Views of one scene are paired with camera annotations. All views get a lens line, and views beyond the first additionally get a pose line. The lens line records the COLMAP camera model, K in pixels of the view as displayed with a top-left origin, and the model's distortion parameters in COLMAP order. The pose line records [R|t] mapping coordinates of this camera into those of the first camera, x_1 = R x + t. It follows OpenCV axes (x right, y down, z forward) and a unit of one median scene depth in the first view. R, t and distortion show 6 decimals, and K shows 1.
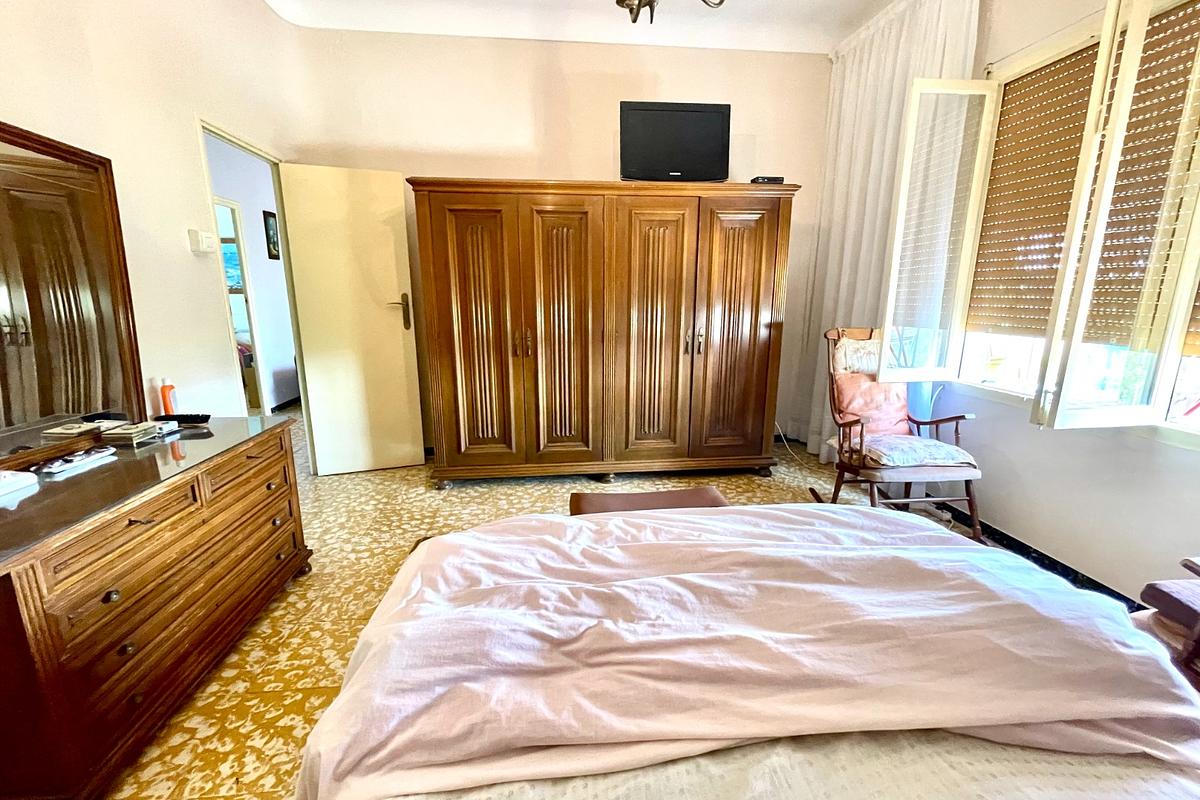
lens RADIAL K [[486.5, 0, 594.3], [0, 486.5, 396.9], [0, 0, 1]] dist [-0.002036, 0.005462]
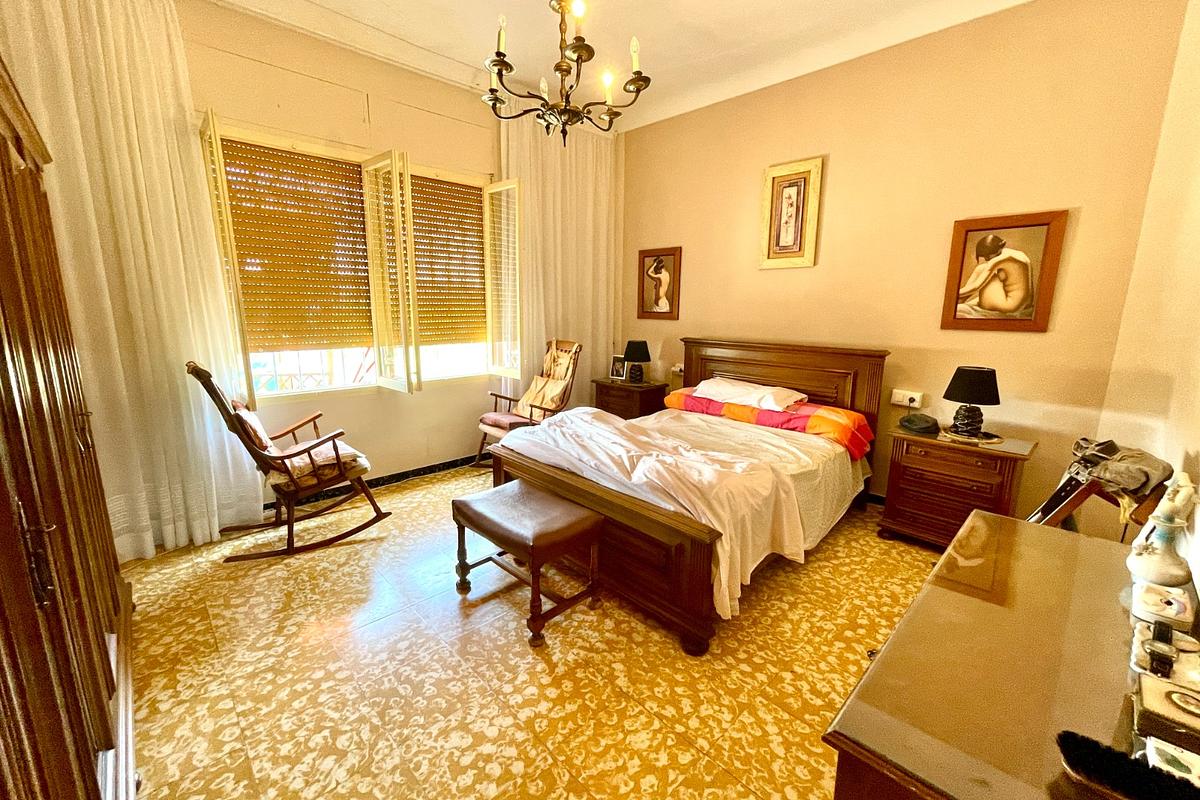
lens RADIAL K [[486.5, 0, 594.3], [0, 486.5, 396.9], [0, 0, 1]] dist [-0.002036, 0.005462]
pose [[-0.614829, -0.149053, 0.774447, -0.641371], [0.156744, 0.939294, 0.305219, -0.269565], [-0.772927, 0.309048, -0.554141, 1.068519]]
